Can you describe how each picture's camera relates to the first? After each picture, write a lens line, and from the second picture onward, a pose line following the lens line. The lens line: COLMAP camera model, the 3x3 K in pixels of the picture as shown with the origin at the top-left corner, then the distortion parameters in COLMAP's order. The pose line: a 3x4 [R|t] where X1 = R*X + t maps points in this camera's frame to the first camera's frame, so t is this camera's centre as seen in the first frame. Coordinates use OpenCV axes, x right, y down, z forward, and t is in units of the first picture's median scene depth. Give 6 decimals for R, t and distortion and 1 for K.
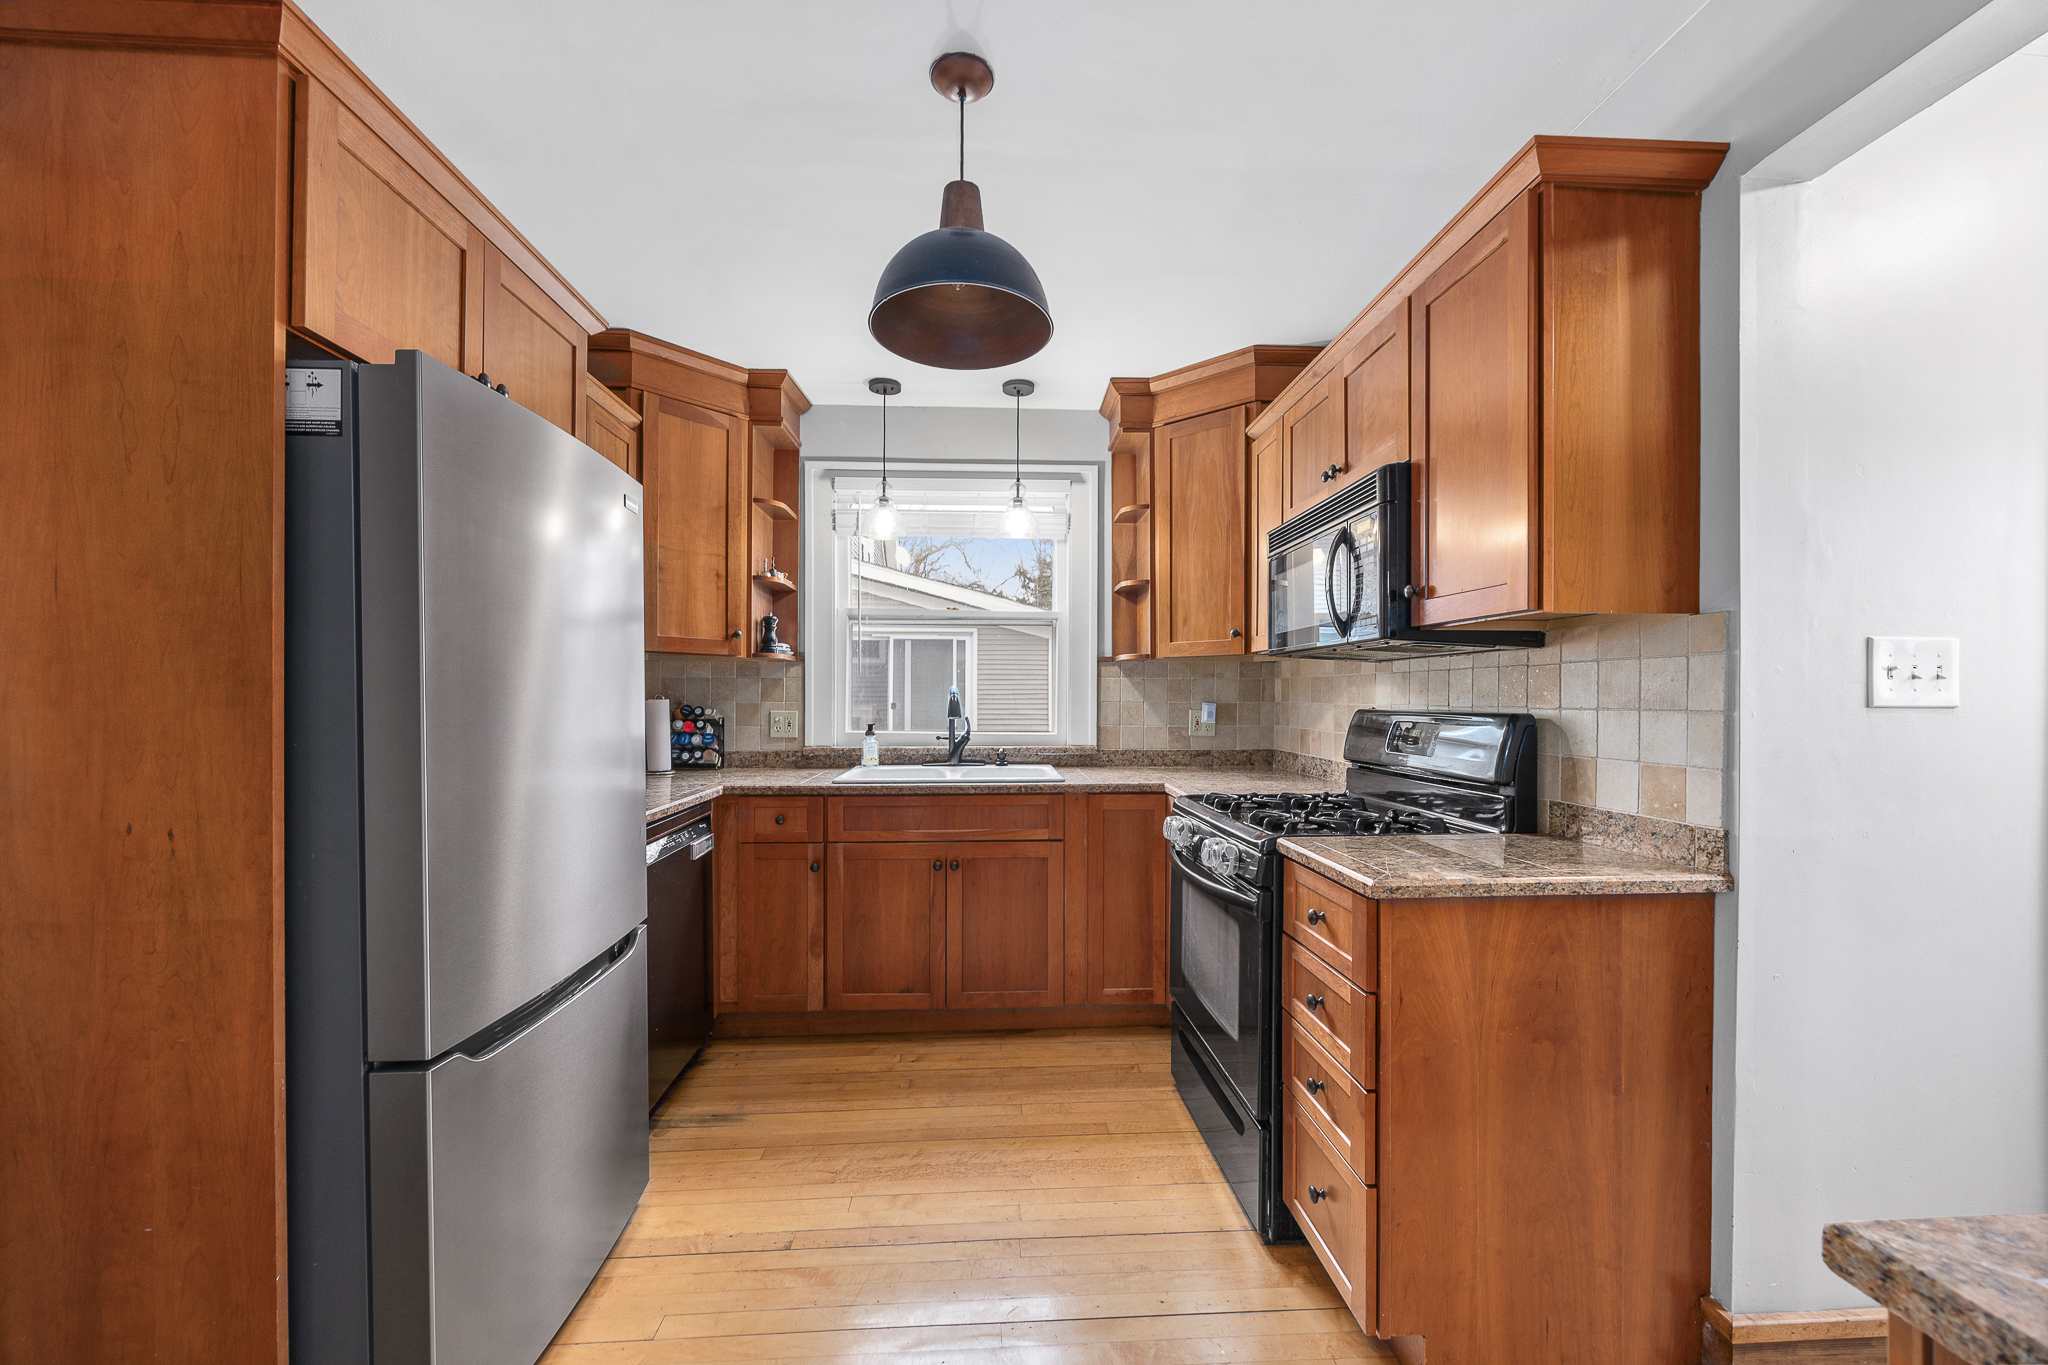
lens RADIAL K [[786.6, 0, 1023.1], [0, 786.6, 699.5], [0, 0, 1]] dist [-0.005213, -0.000443]
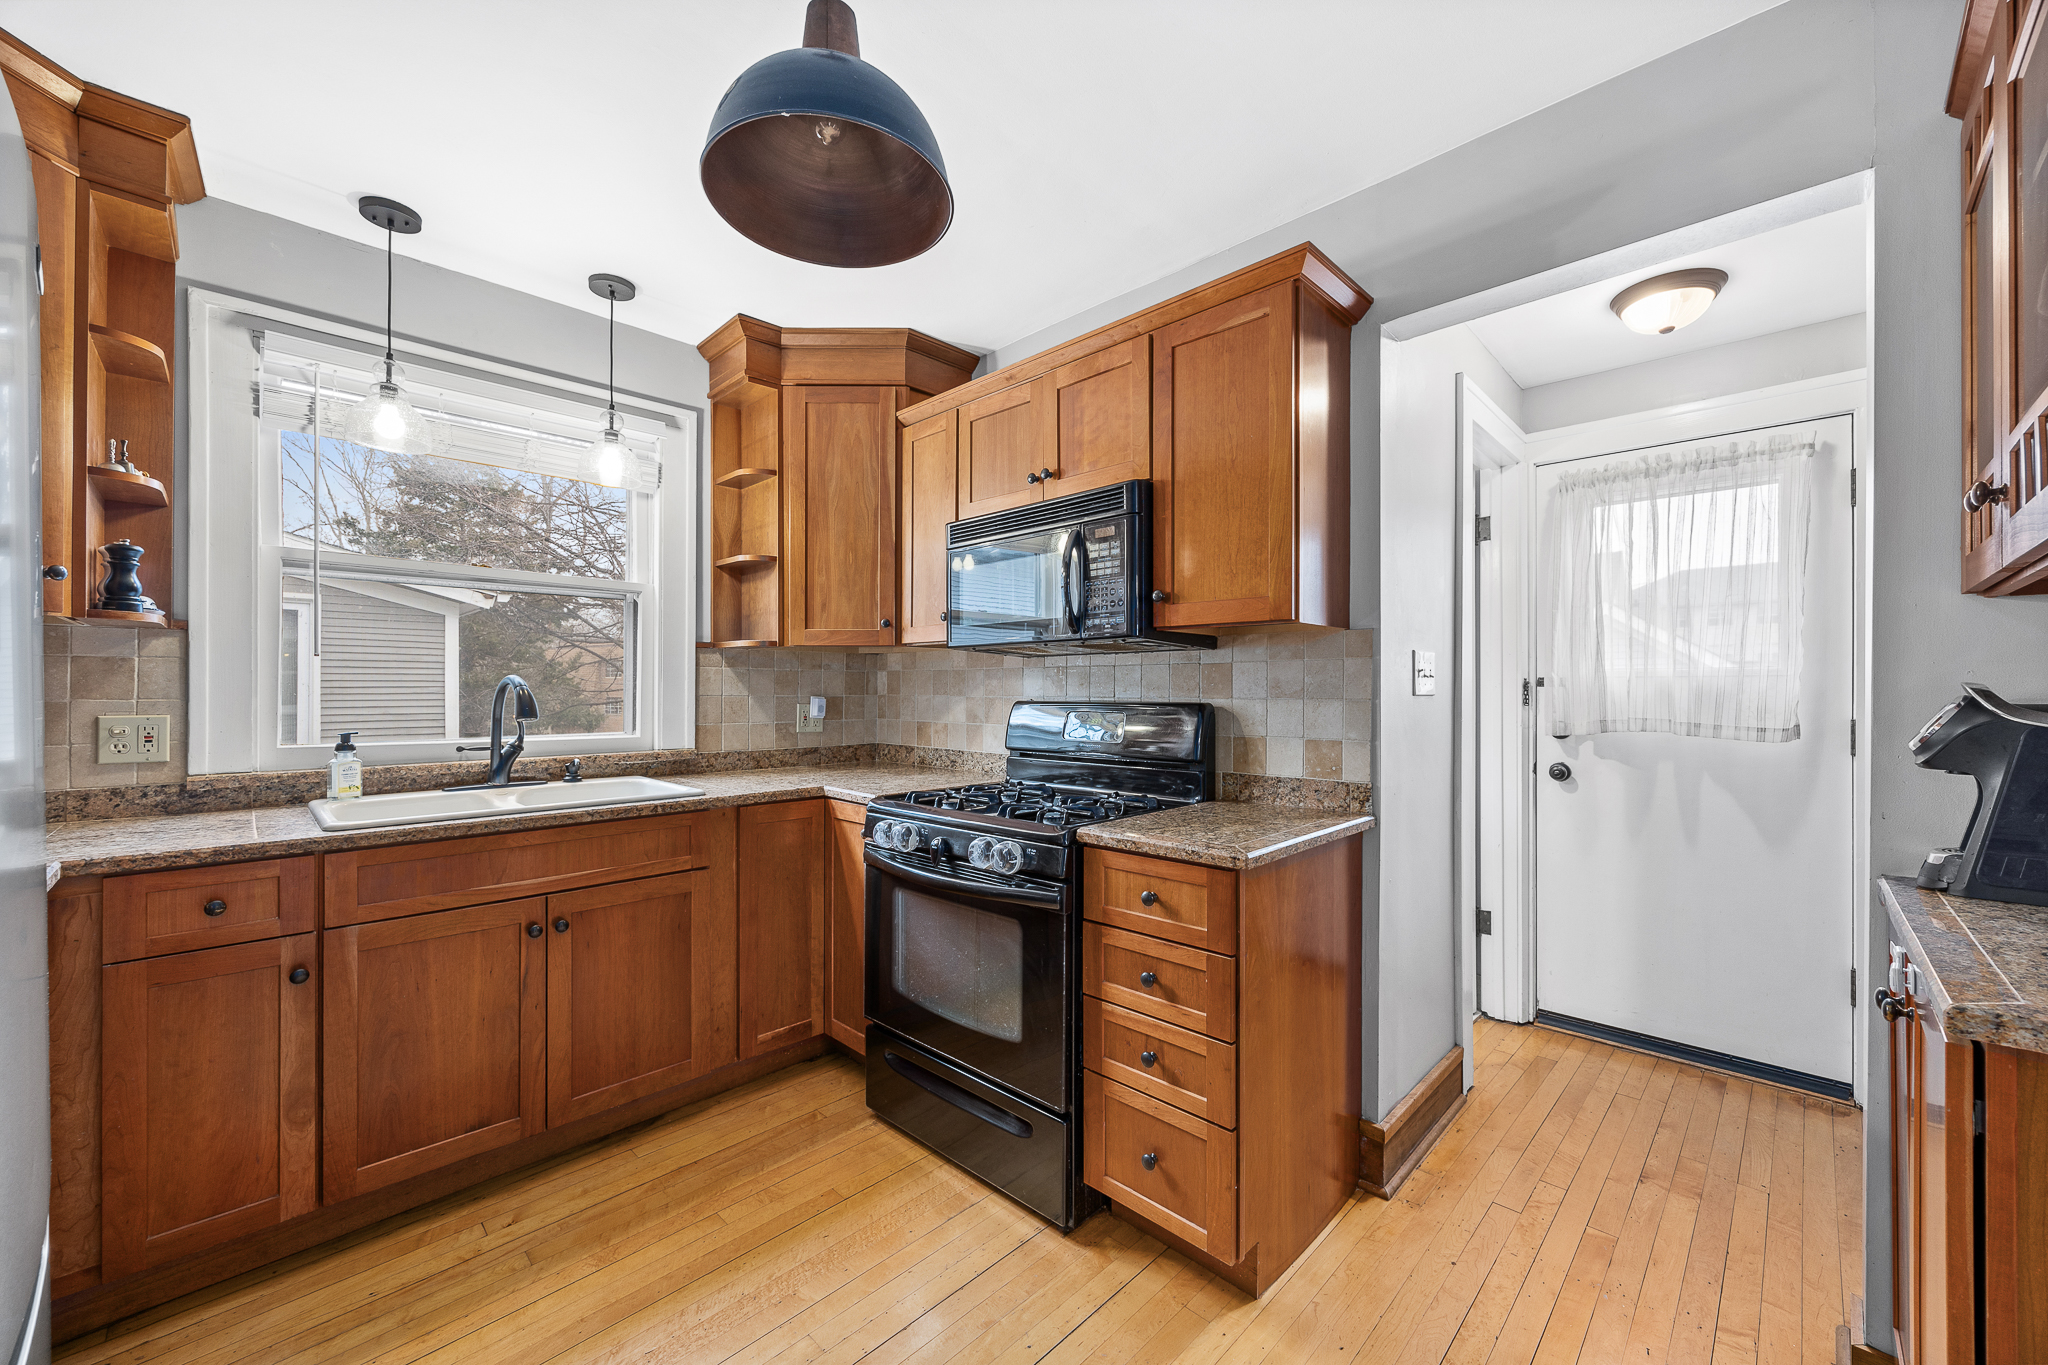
lens RADIAL K [[785.7, 0, 1030.3], [0, 785.7, 690.0], [0, 0, 1]] dist [-0.002972, -0.000030]
pose [[0.737191, -0.001349, 0.675683, -0.238422], [0.003593, 0.999992, -0.001924, -0.000451], [-0.675675, 0.003846, 0.737190, 0.171603]]
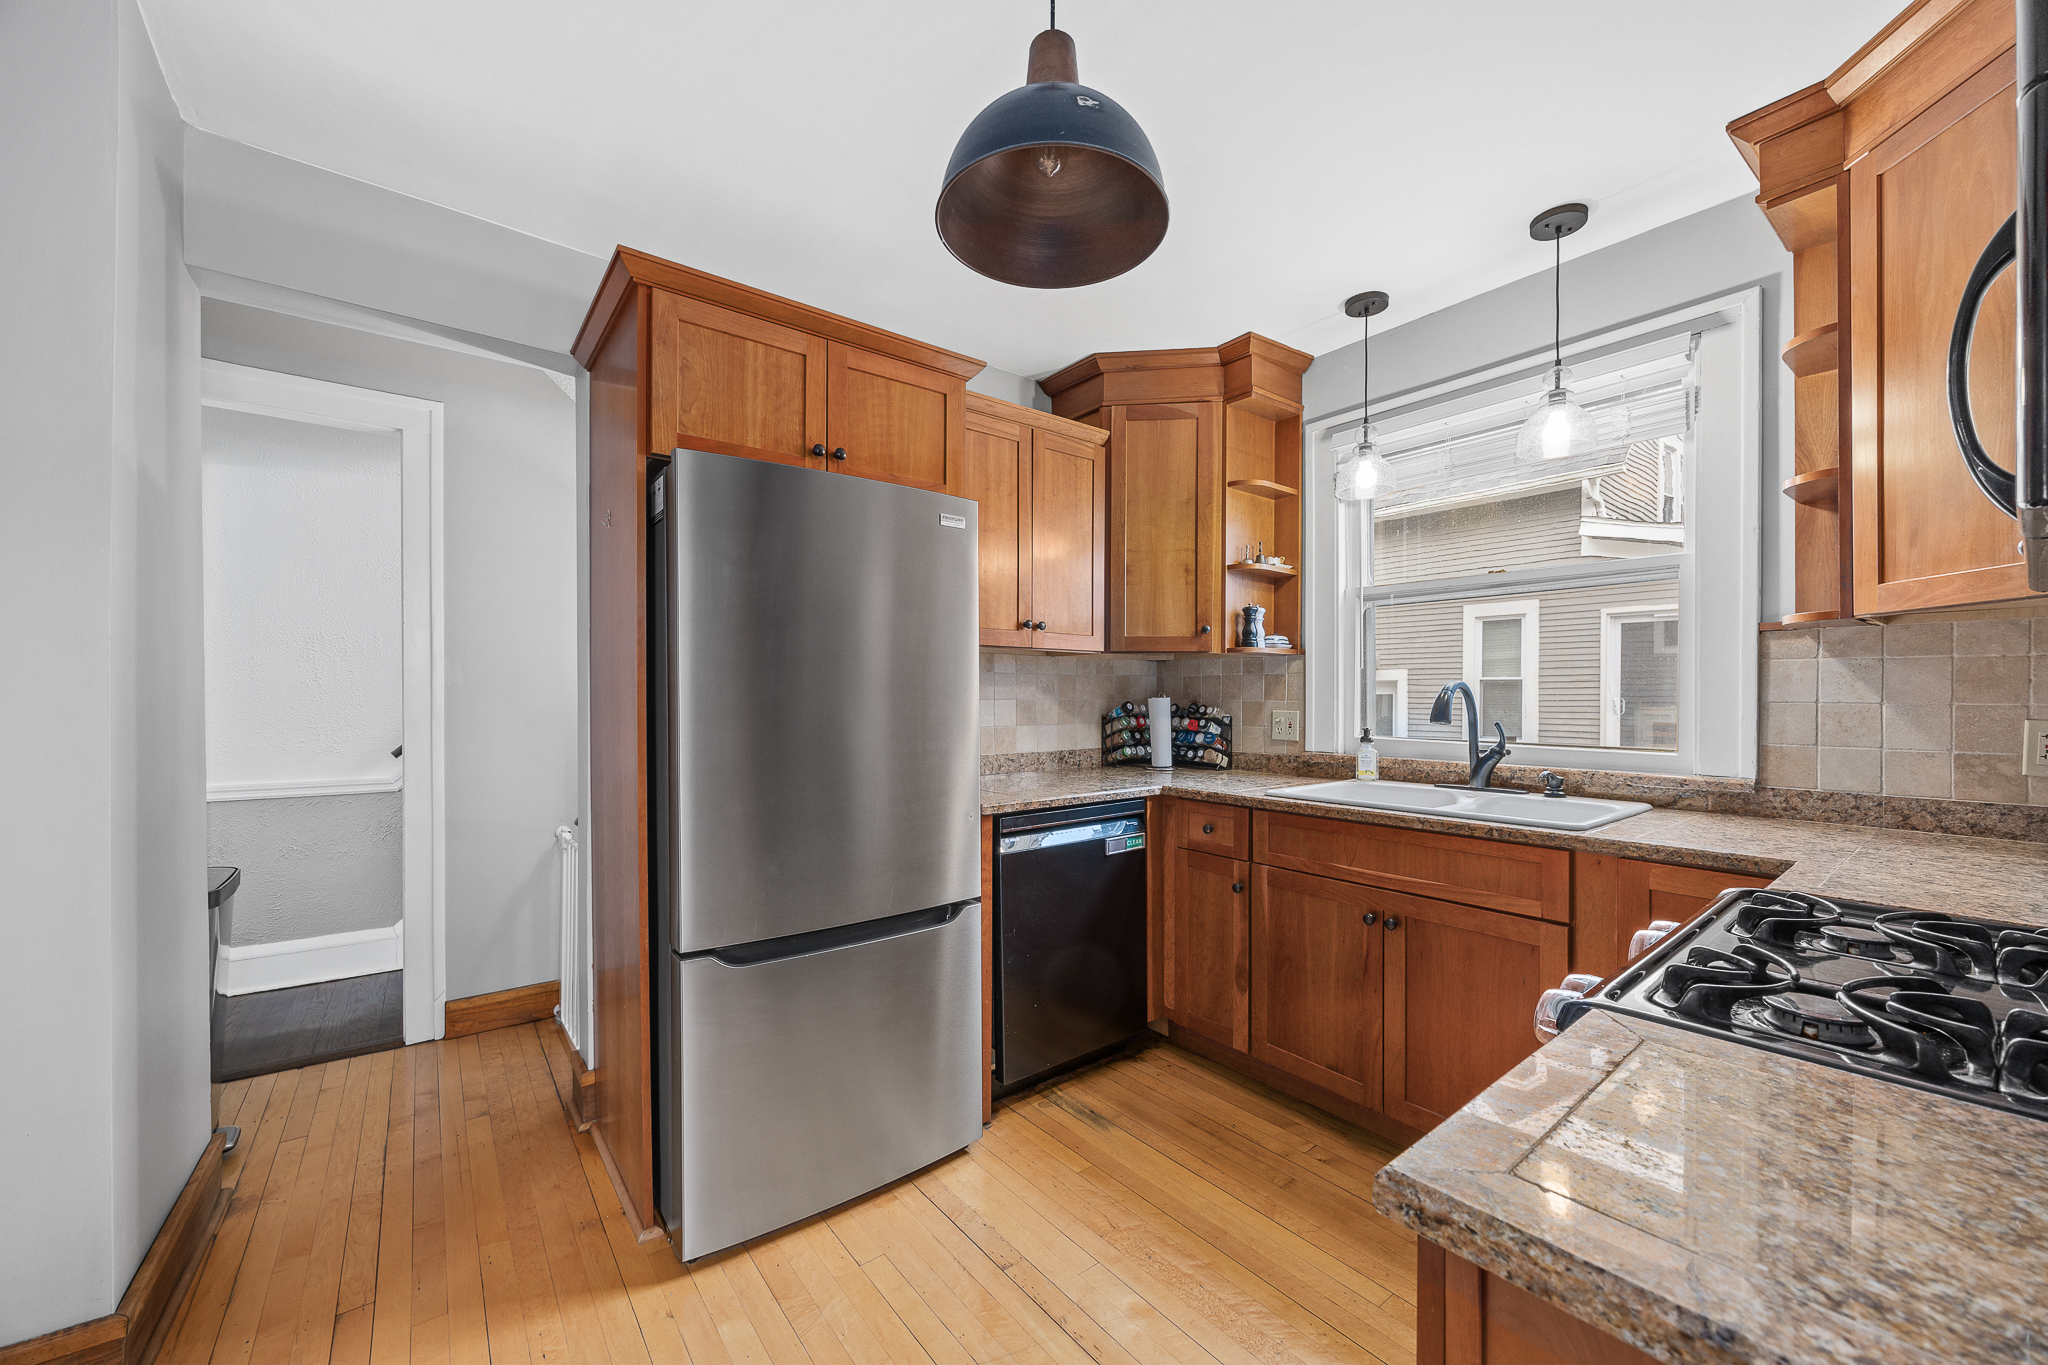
lens RADIAL K [[777.8, 0, 1024.6], [0, 777.8, 700.4], [0, 0, 1]] dist [-0.006082, -0.000078]
pose [[0.568974, 0.003620, -0.822347, 0.291493], [-0.002620, 0.999993, 0.002589, 0.001658], [0.822351, 0.000681, 0.568980, 0.285168]]
